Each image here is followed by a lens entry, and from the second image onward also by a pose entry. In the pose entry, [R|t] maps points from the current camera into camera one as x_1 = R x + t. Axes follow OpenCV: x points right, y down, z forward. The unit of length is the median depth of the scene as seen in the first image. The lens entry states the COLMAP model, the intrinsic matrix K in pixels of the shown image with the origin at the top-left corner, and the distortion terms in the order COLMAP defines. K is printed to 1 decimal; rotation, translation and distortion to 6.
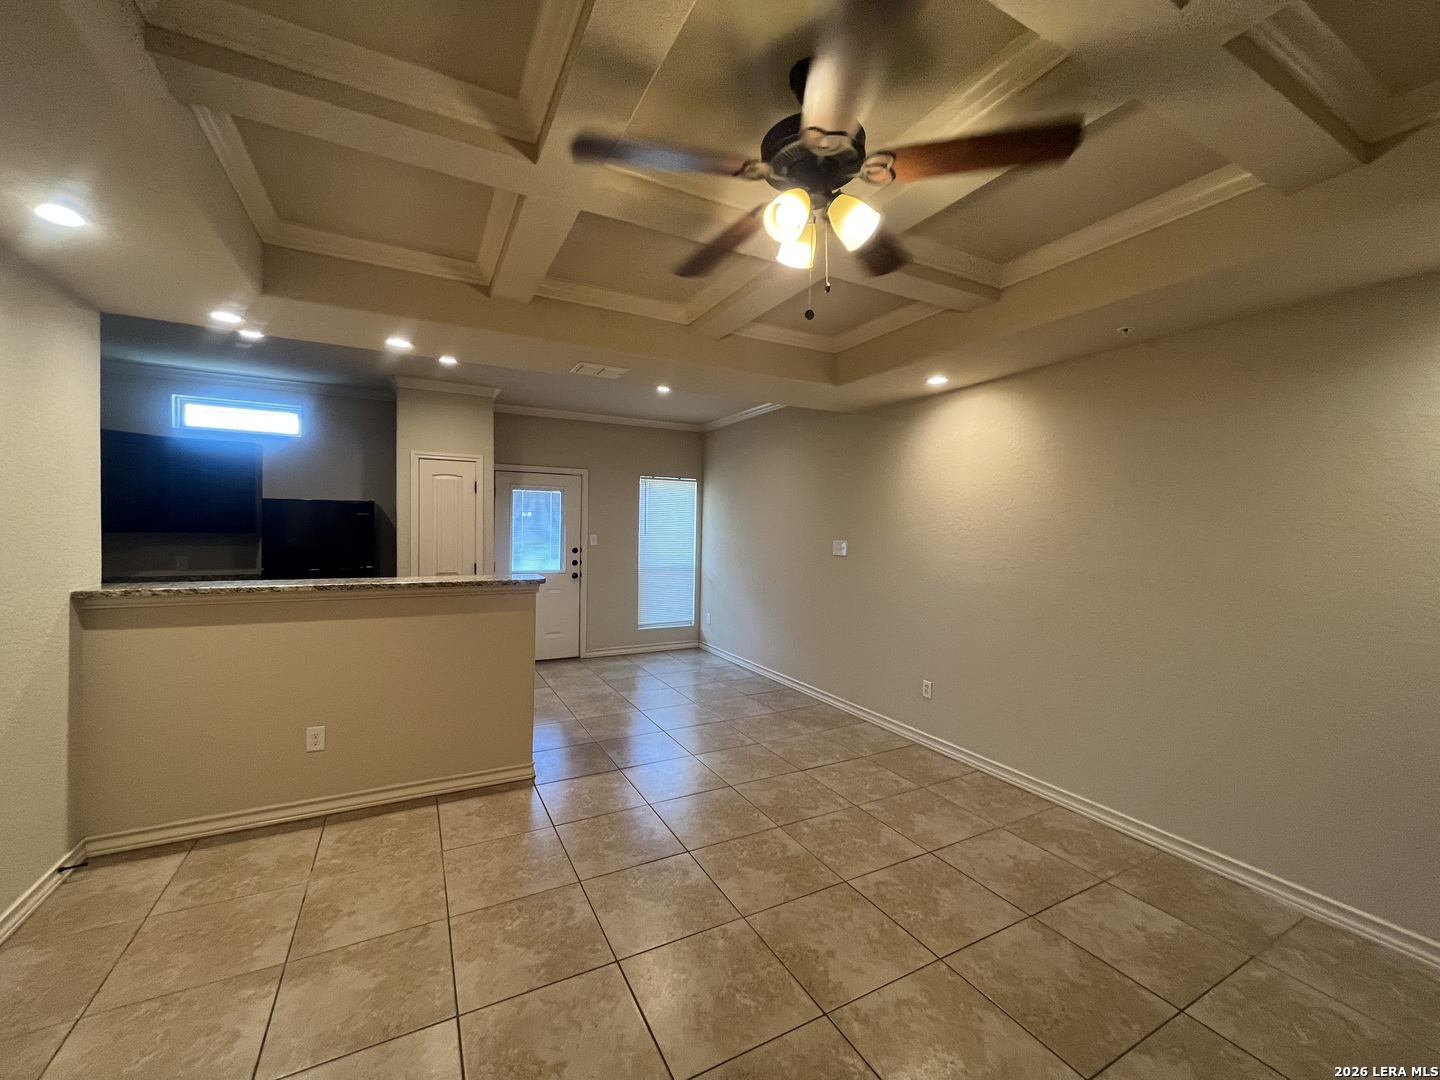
lens RADIAL K [[580.8, 0, 718.1], [0, 580.8, 537.8], [0, 0, 1]] dist [-0.002327, -0.000001]
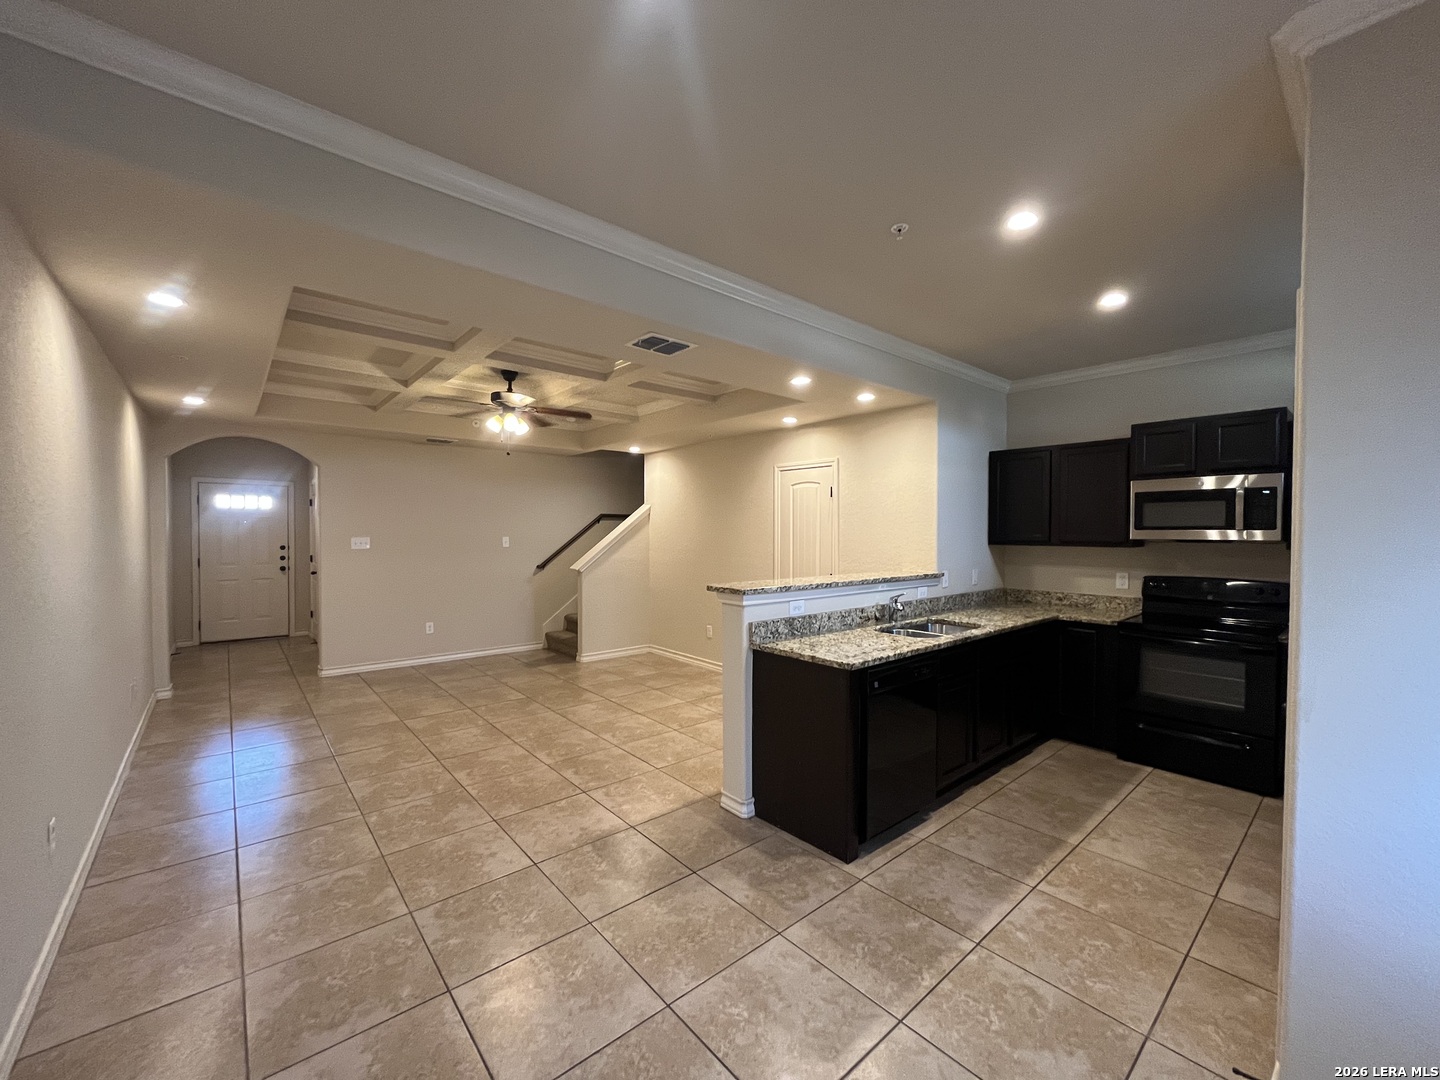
lens RADIAL K [[580.8, 0, 718.2], [0, 580.8, 540.1], [0, 0, 1]] dist [-0.002327, -0.000001]
pose [[-0.975540, -0.017816, -0.219099, -0.106827], [-0.025658, 0.999126, 0.033000, -0.033890], [0.218320, 0.037815, -0.975144, 1.876488]]
